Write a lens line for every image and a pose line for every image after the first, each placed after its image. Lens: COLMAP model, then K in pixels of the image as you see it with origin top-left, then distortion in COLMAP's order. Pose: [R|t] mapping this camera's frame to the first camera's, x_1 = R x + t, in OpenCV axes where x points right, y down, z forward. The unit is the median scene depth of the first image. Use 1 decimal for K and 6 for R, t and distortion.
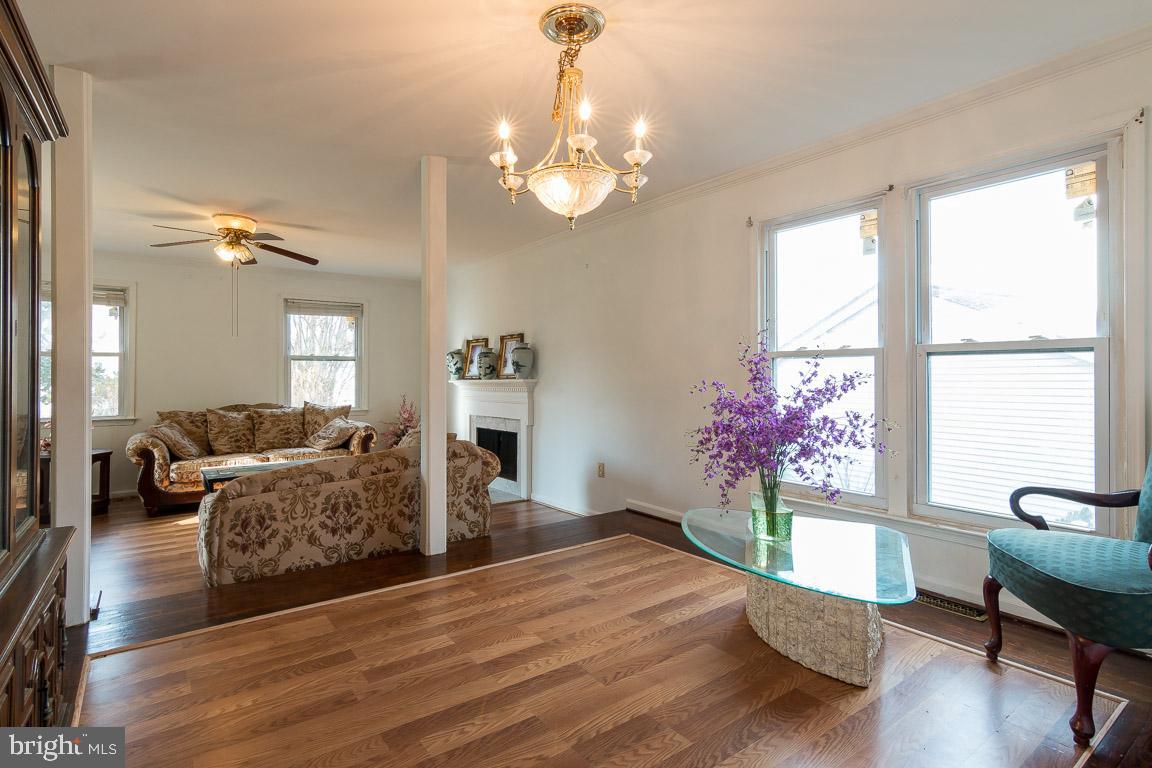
lens RADIAL K [[588.0, 0, 584.8], [0, 588.0, 376.8], [0, 0, 1]] dist [0.005361, 0.001170]
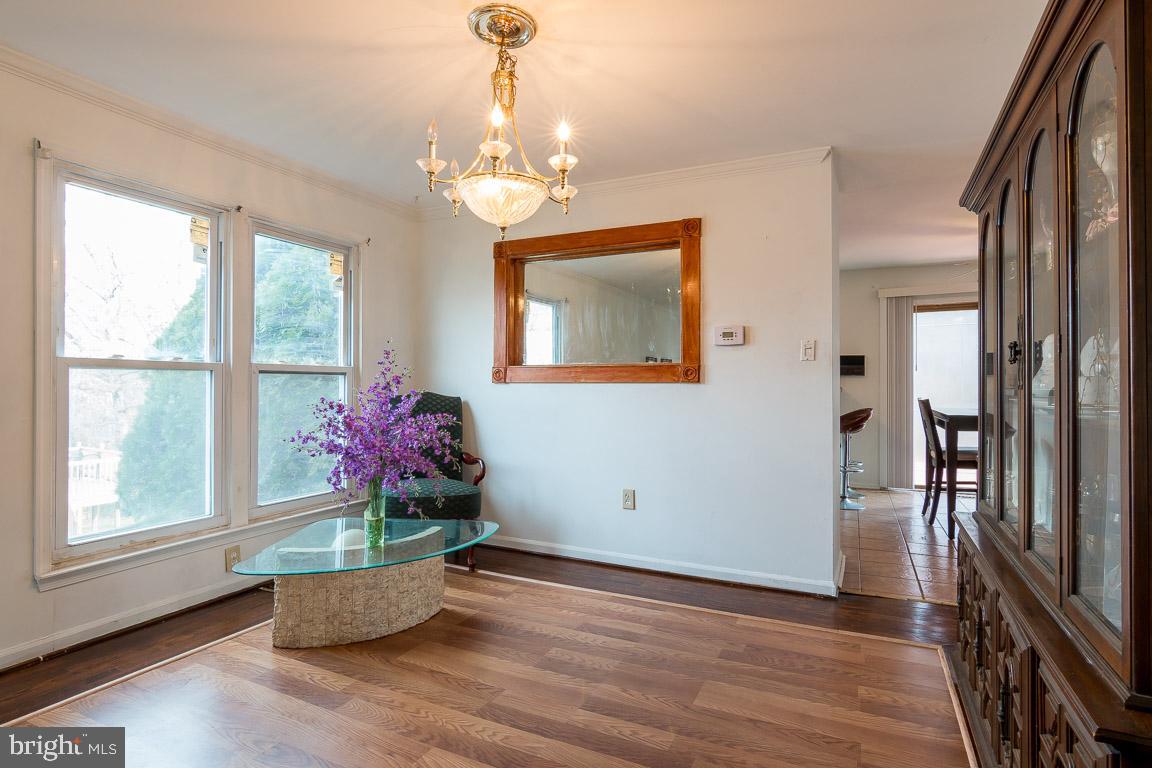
lens RADIAL K [[588.0, 0, 569.0], [0, 588.0, 381.1], [0, 0, 1]] dist [0.005361, 0.001170]
pose [[-0.451662, 0.010923, 0.892122, -0.797069], [0.004921, 0.999940, -0.009751, -0.008123], [-0.892175, -0.000014, -0.451689, 1.149307]]
